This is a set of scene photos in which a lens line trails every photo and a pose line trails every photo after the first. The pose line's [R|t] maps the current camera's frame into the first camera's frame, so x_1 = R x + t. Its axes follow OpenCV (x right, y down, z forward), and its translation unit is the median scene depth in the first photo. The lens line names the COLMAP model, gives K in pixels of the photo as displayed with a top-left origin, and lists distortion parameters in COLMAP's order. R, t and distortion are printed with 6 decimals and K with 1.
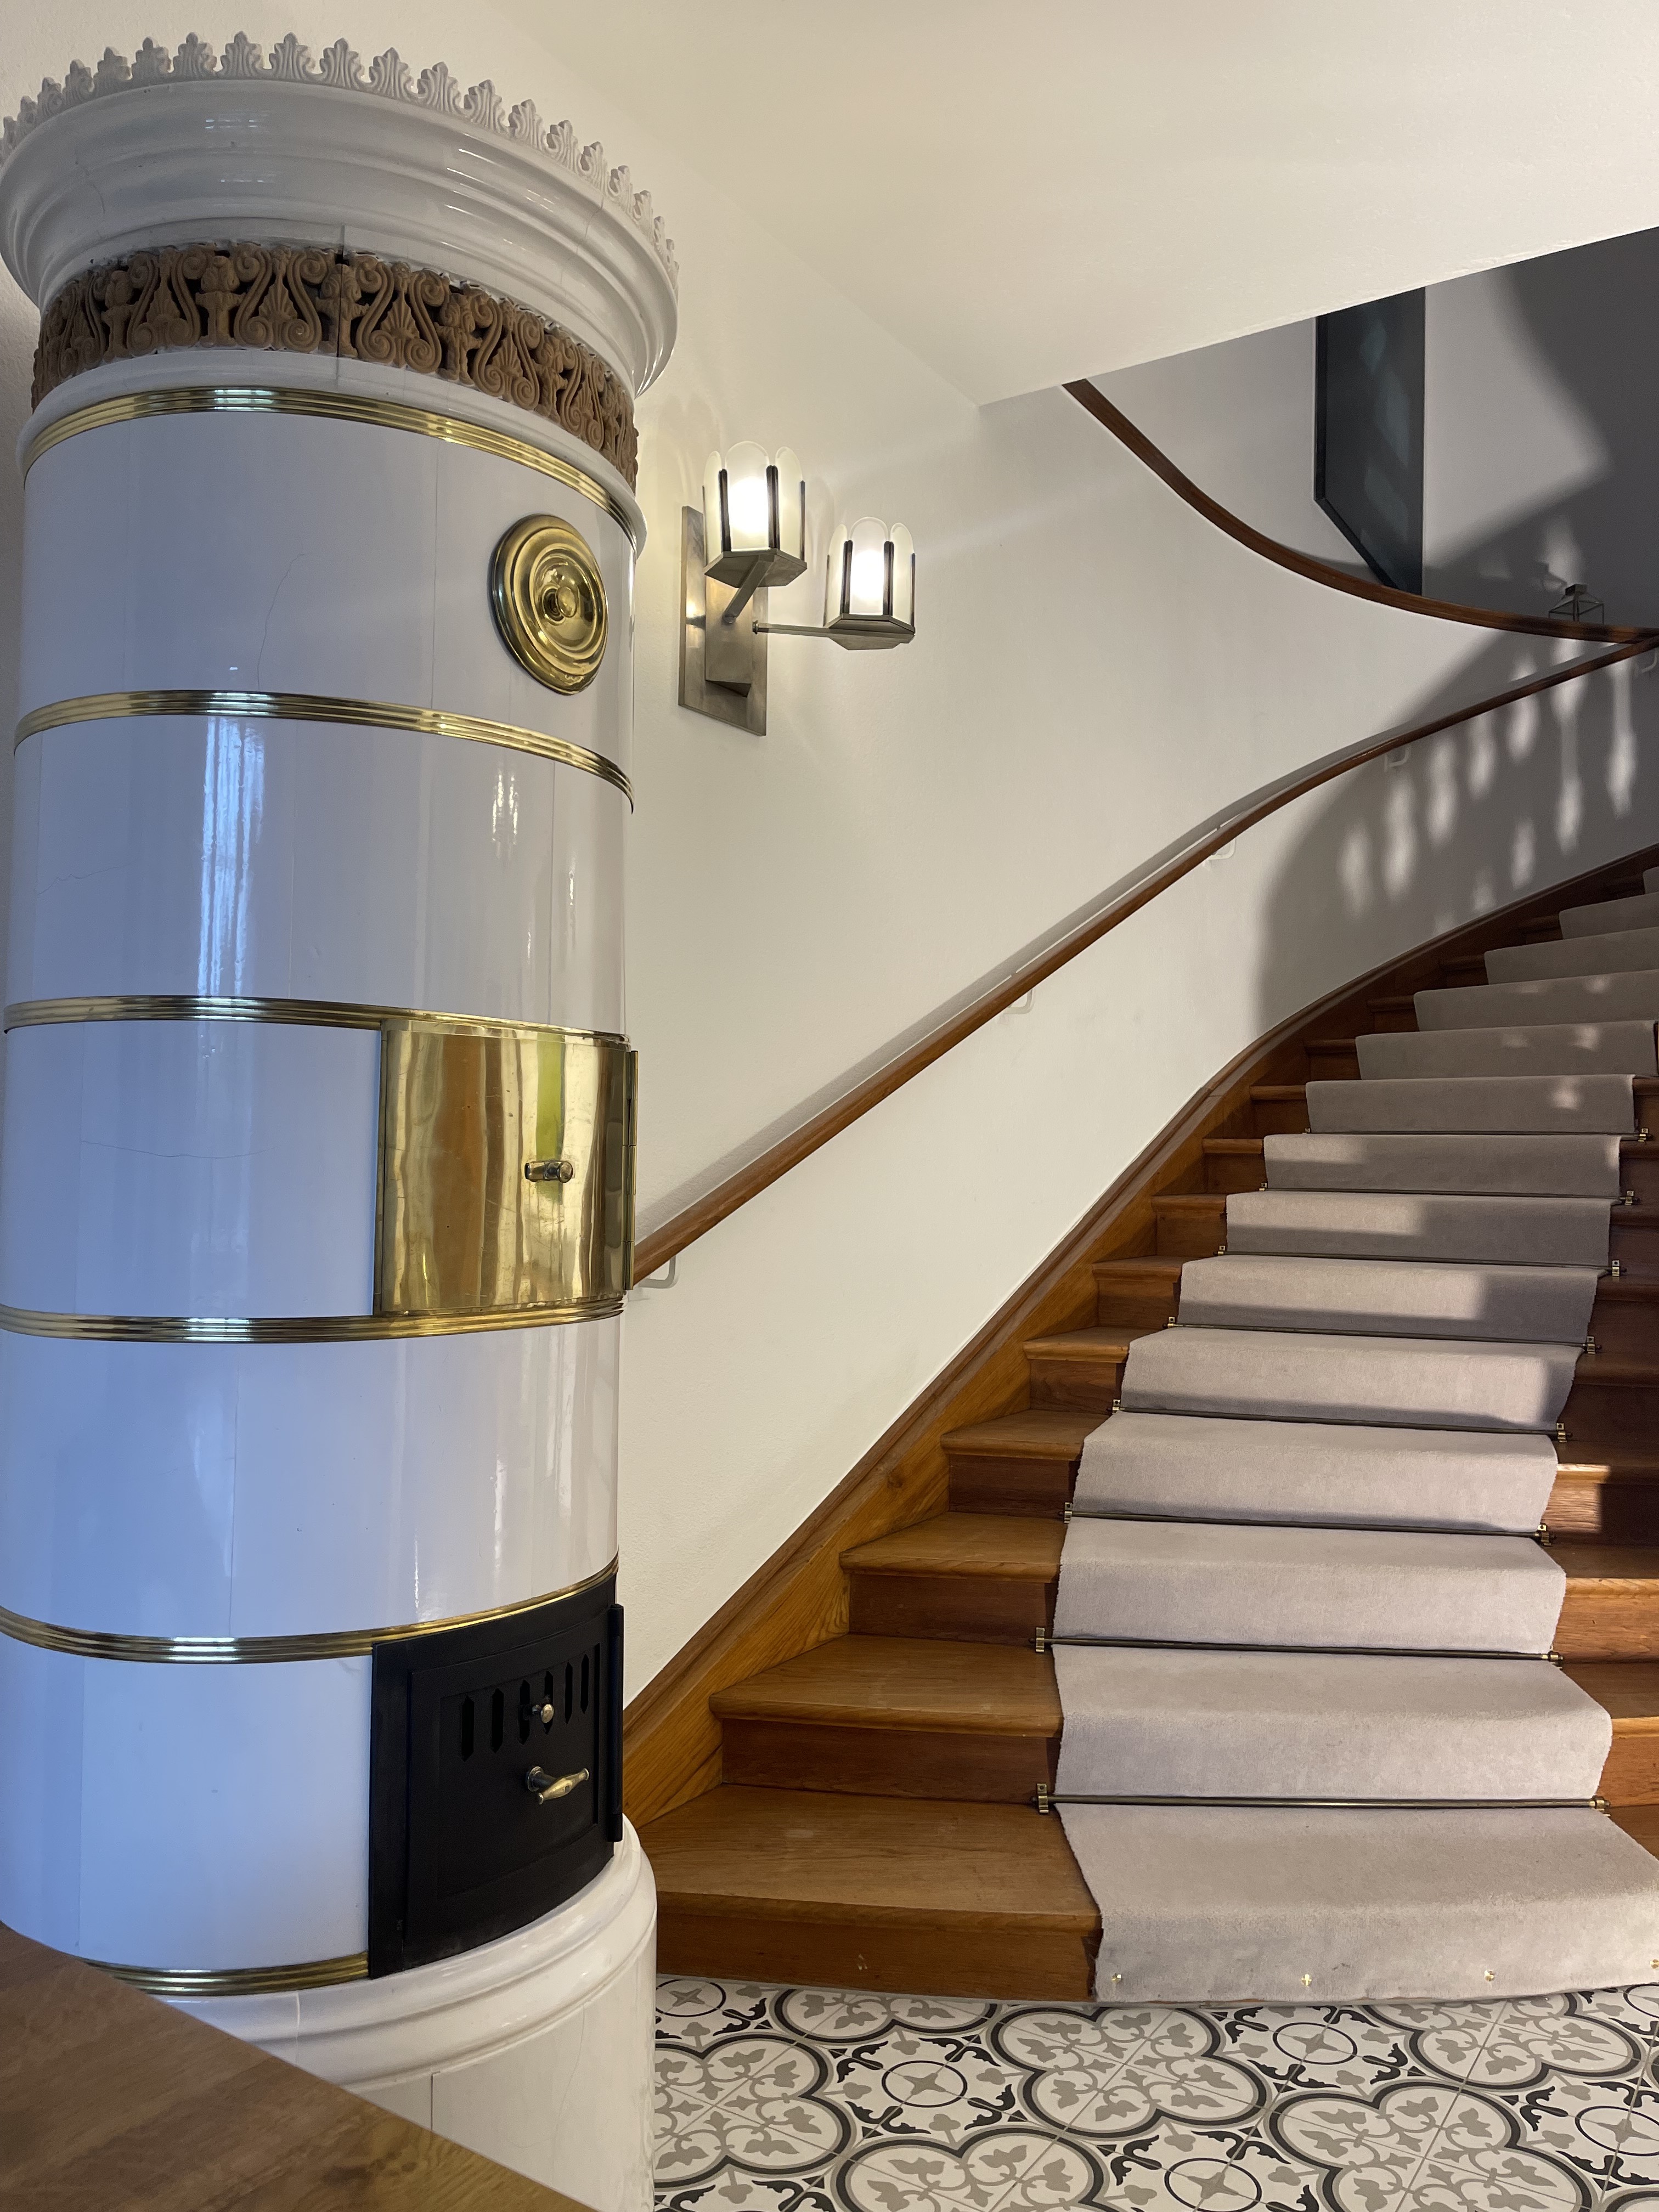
lens RADIAL K [[1665.4, 0, 820.7], [0, 1665.4, 1099.0], [0, 0, 1]] dist [0.060303, -0.075150]
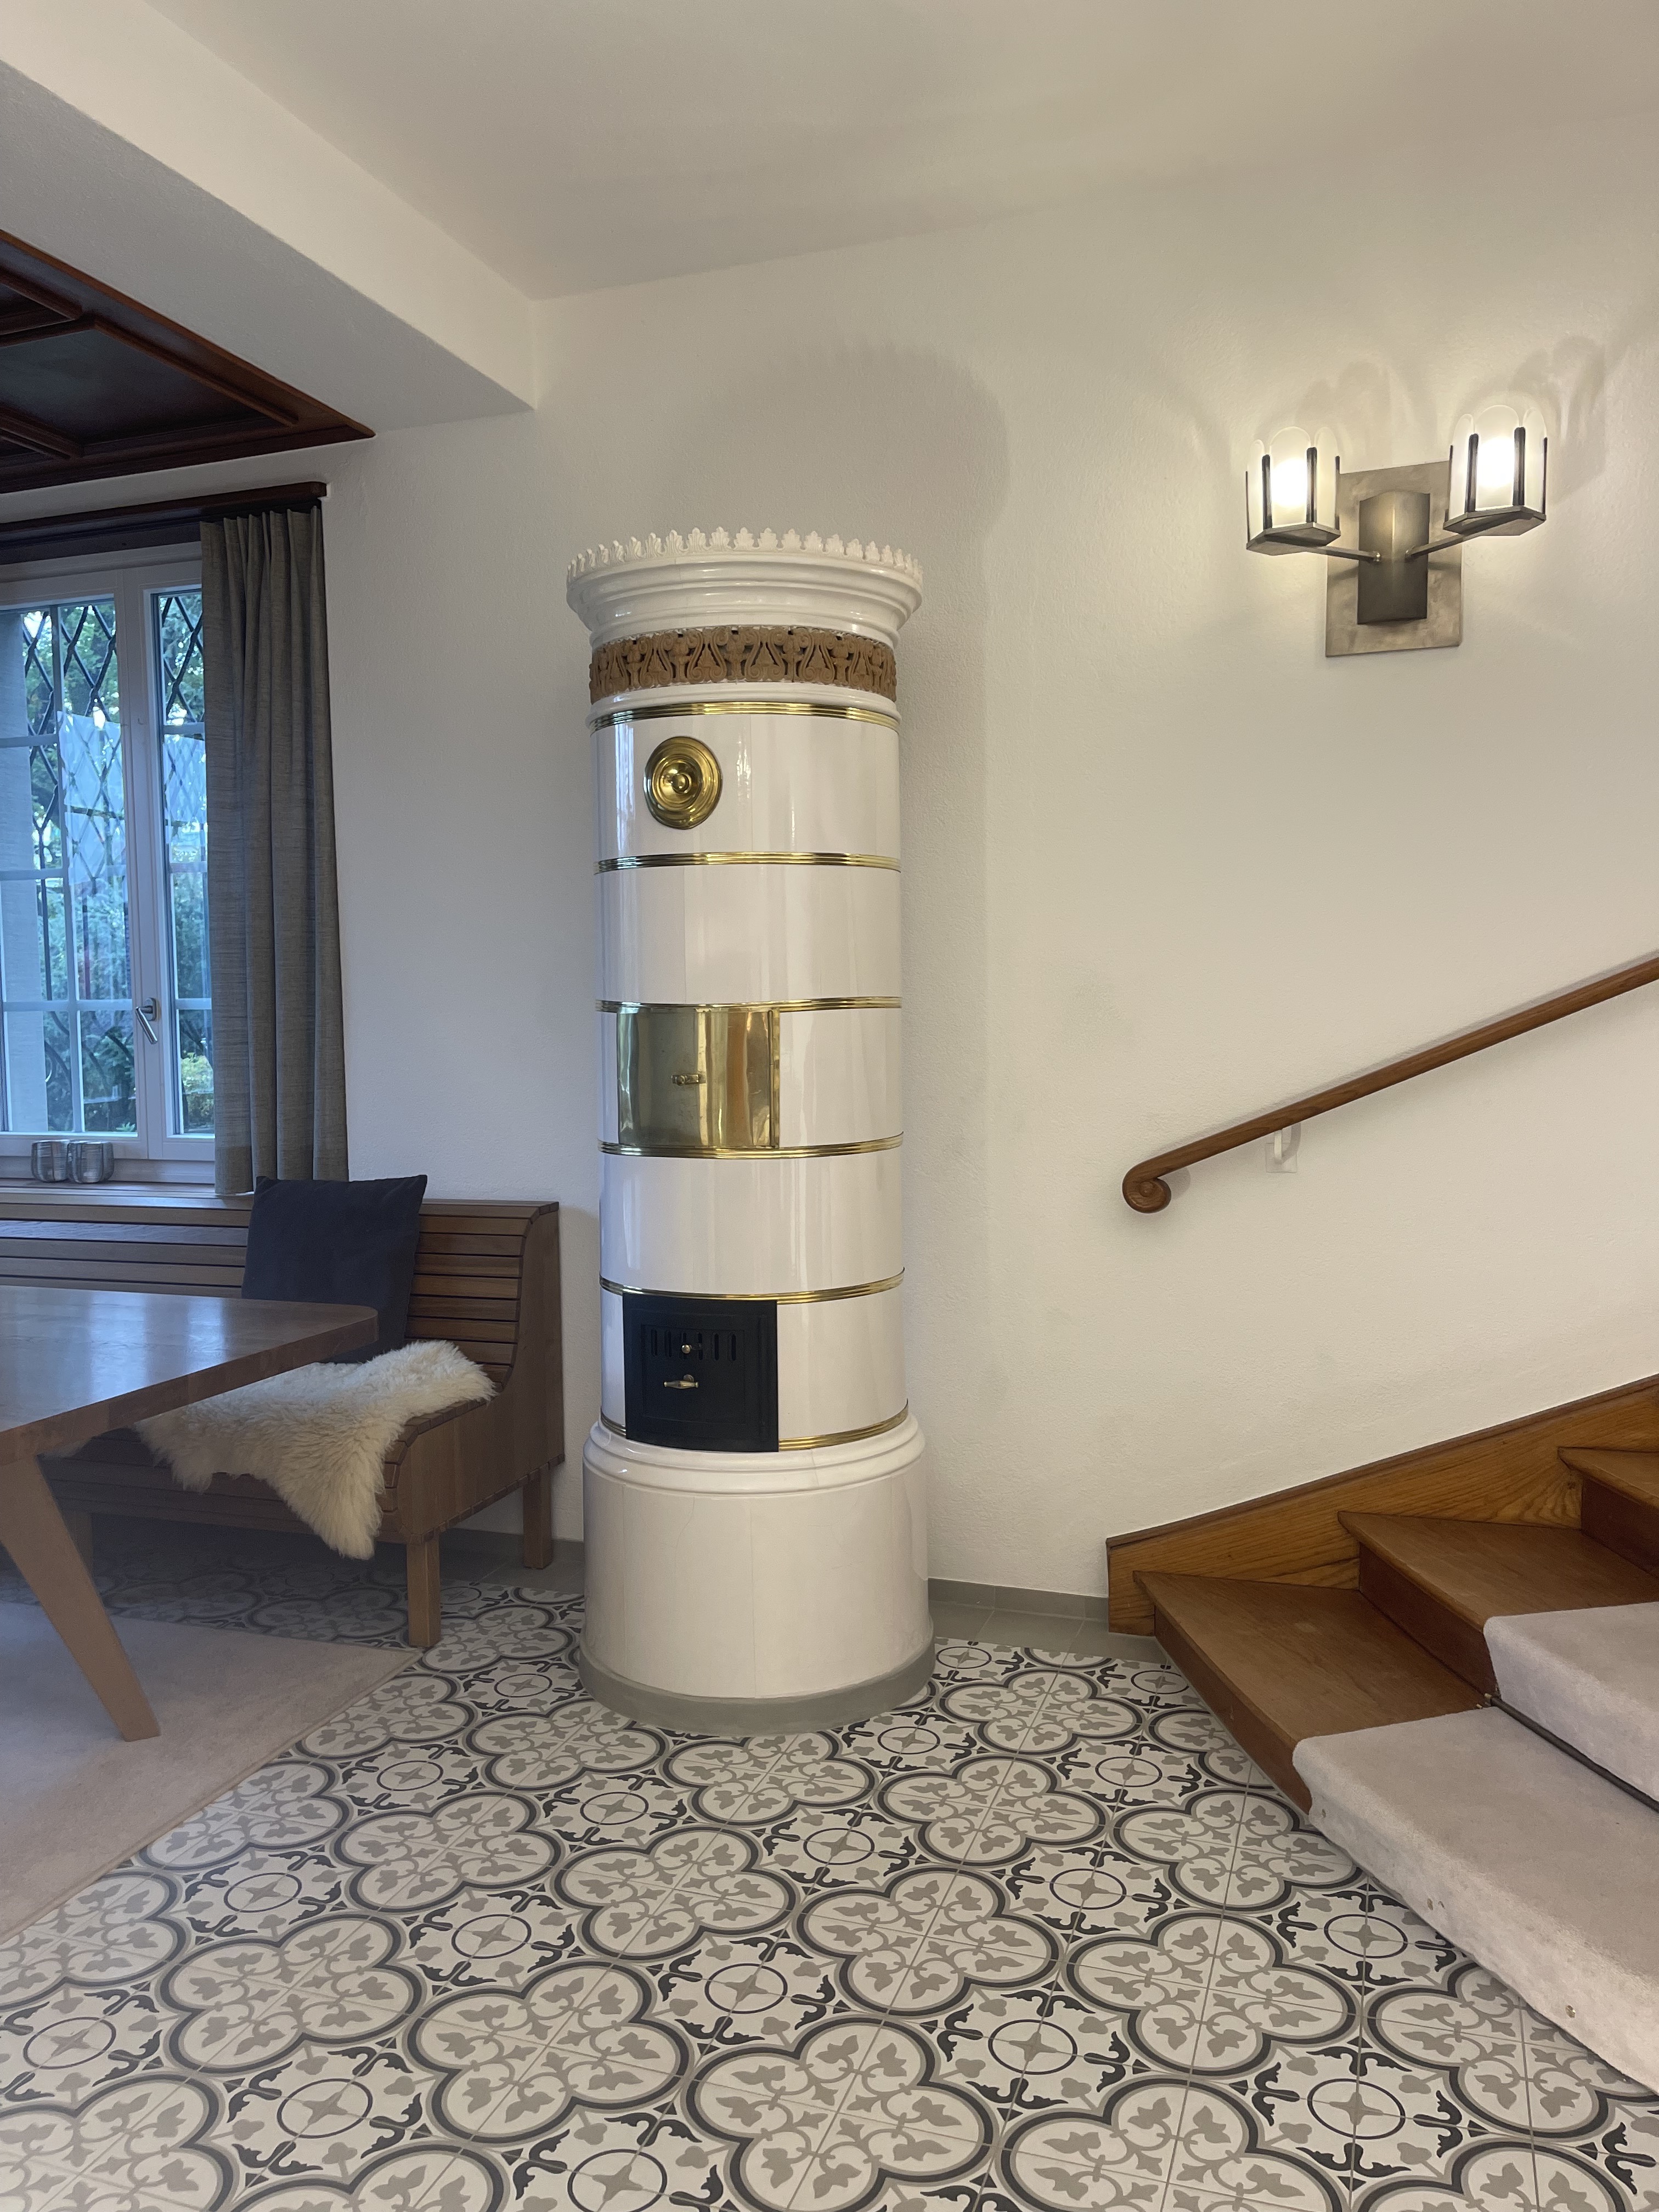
lens RADIAL K [[1665.4, 0, 806.6], [0, 1665.4, 1099.2], [0, 0, 1]] dist [0.060303, -0.075150]
pose [[0.231514, 0.044810, -0.971799, 1.006242], [0.055262, 0.996720, 0.059124, -0.024099], [0.971261, -0.067392, 0.228278, 0.395075]]
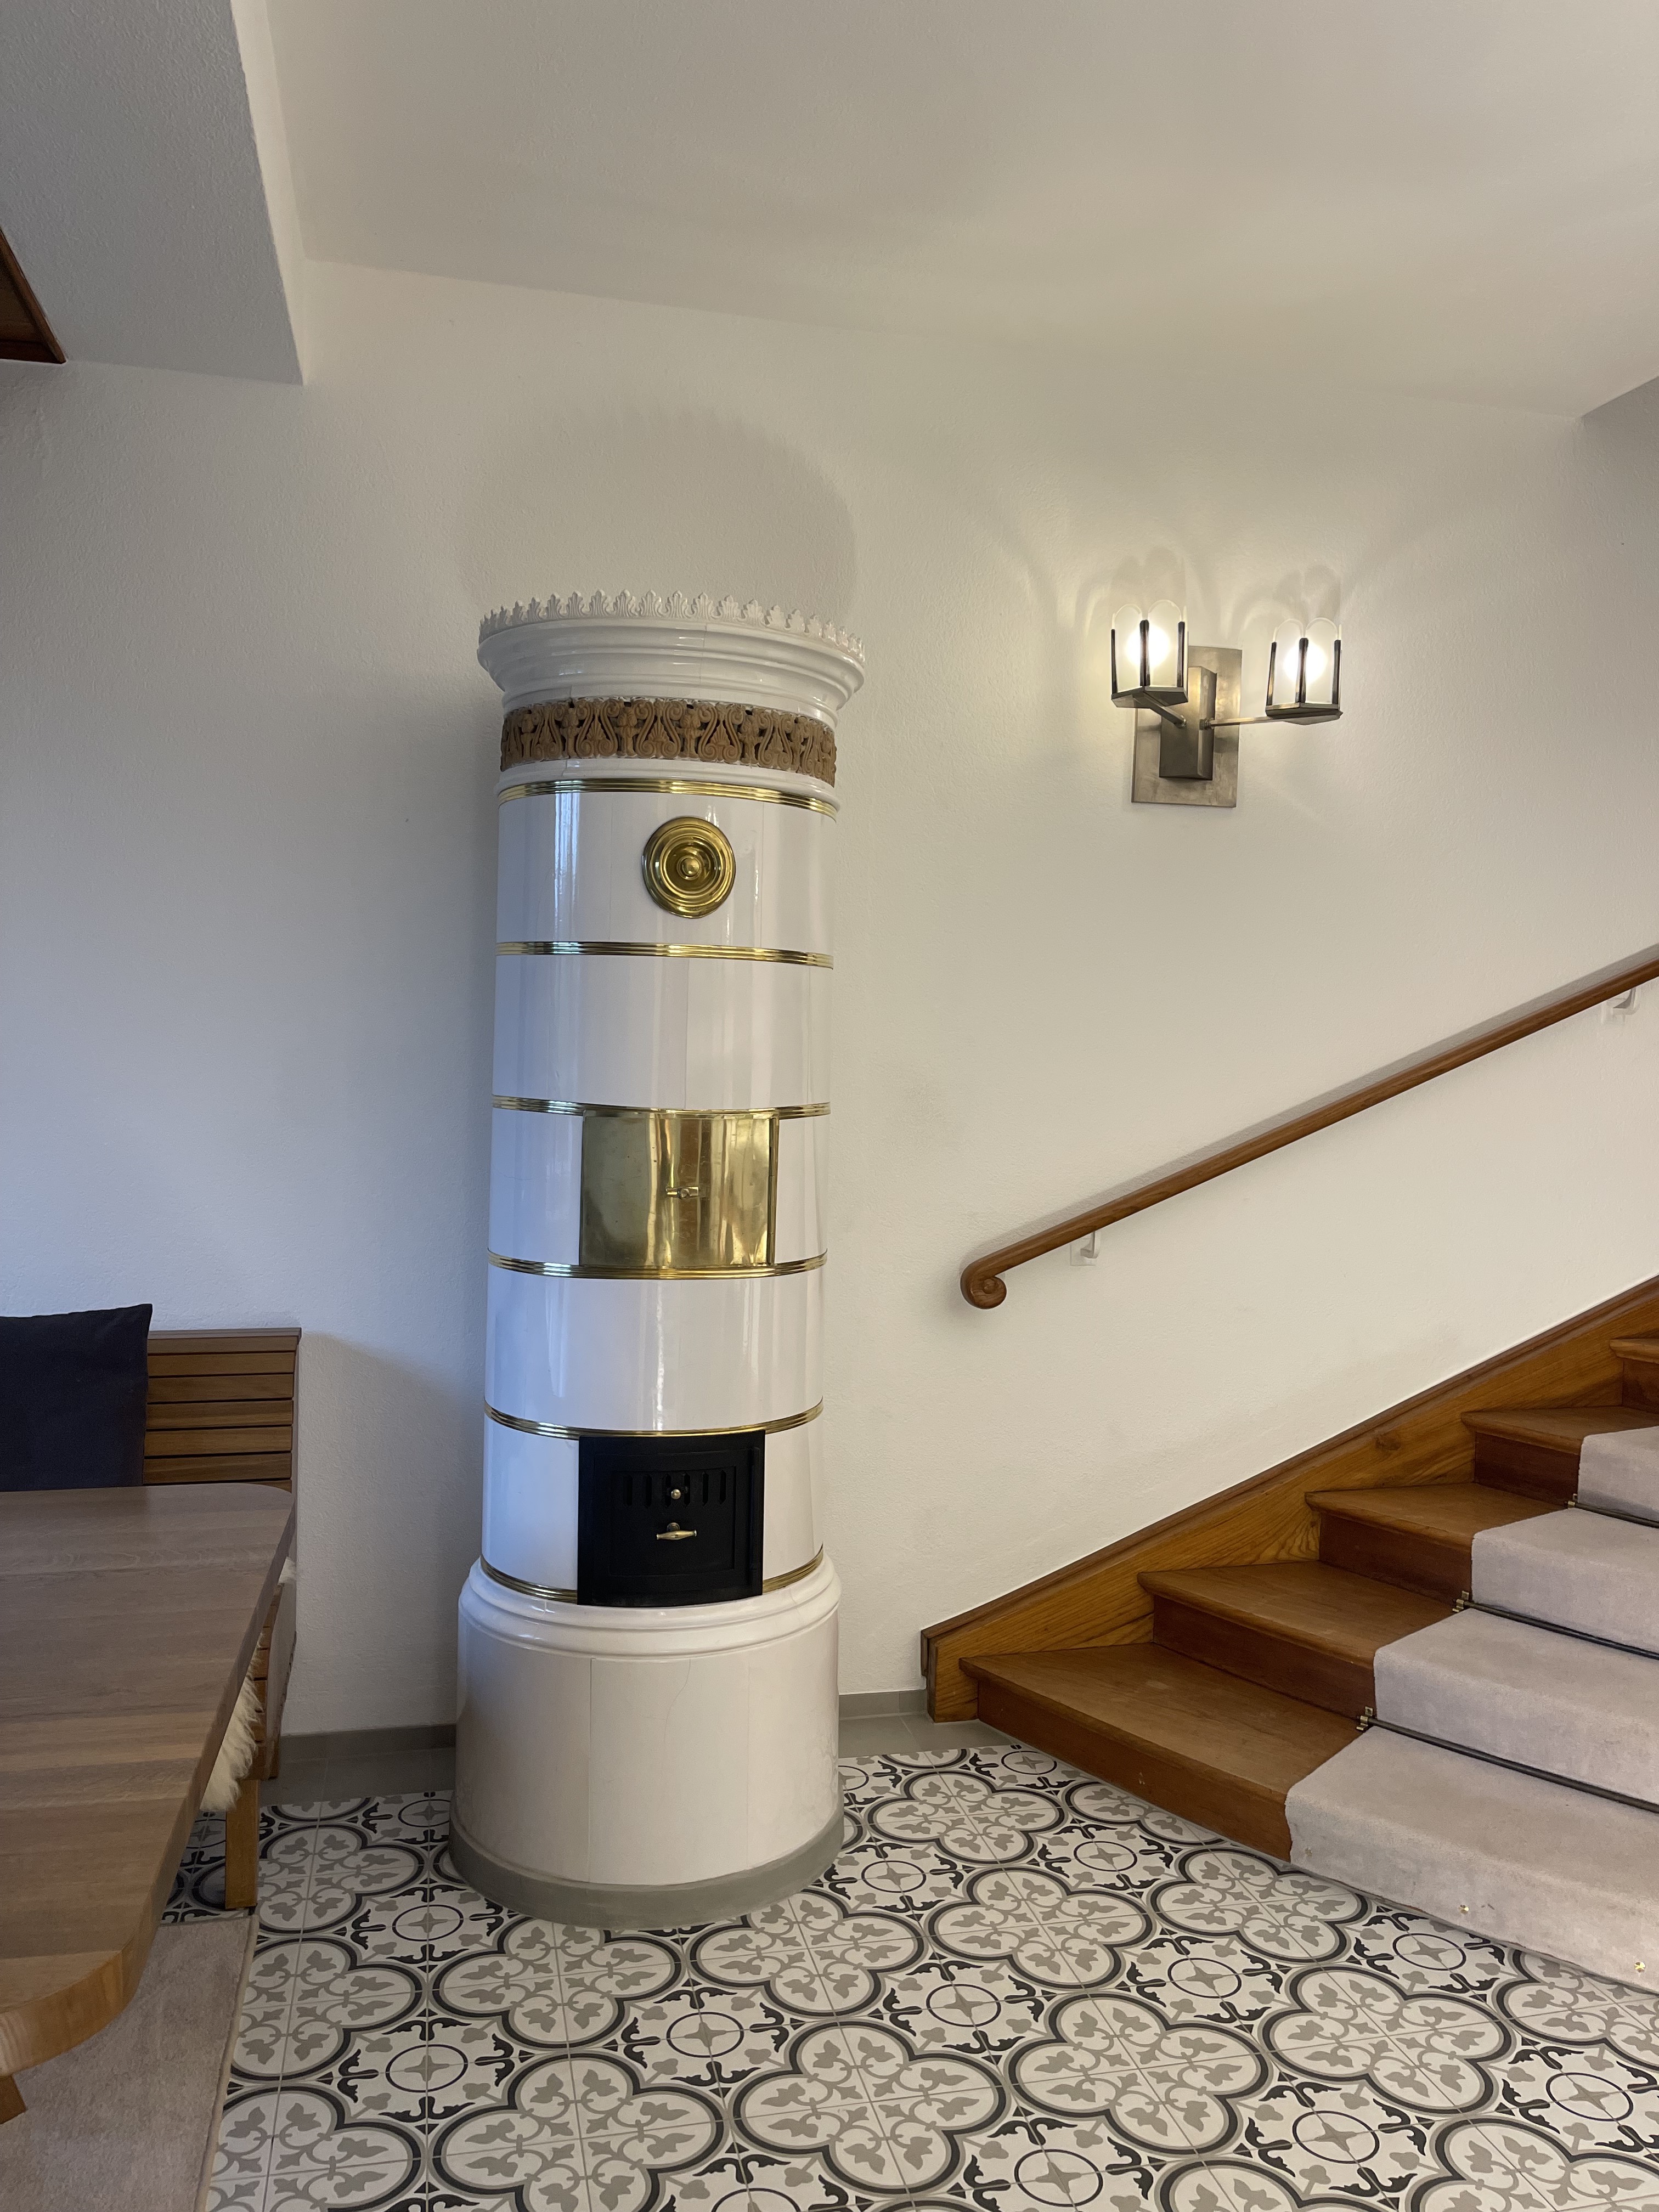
lens RADIAL K [[1665.4, 0, 824.7], [0, 1665.4, 1102.6], [0, 0, 1]] dist [0.060303, -0.075150]
pose [[0.725274, 0.027144, -0.687925, 0.657974], [0.013243, 0.998488, 0.053360, -0.082847], [0.688333, -0.047811, 0.723817, -0.093918]]
